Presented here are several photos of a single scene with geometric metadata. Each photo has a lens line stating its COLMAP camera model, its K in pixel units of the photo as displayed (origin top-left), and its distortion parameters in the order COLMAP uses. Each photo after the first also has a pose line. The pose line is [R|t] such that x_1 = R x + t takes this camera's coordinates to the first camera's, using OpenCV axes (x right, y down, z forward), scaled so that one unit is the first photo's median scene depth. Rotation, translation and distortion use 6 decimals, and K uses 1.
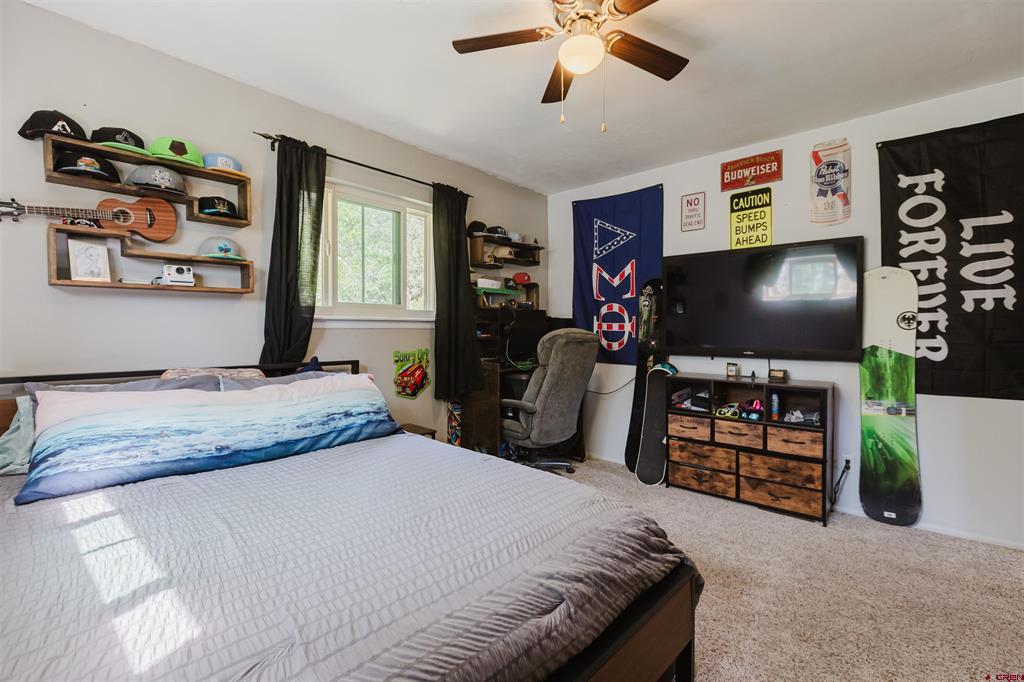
lens RADIAL K [[457.1, 0, 509.4], [0, 457.1, 343.4], [0, 0, 1]] dist [0.001503, -0.000682]
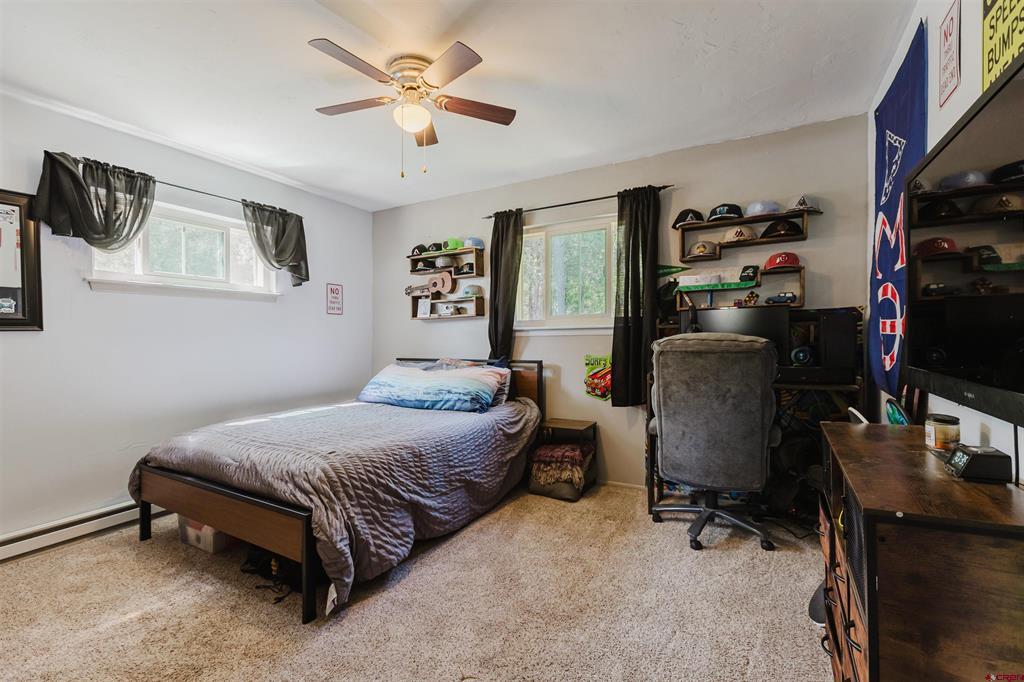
lens RADIAL K [[457.1, 0, 509.3], [0, 457.1, 341.0], [0, 0, 1]] dist [0.001503, -0.000682]
pose [[0.212565, 0.005262, -0.977133, 0.979388], [-0.013671, 0.999904, 0.002410, -0.022088], [0.977051, 0.012846, 0.212616, 0.684160]]
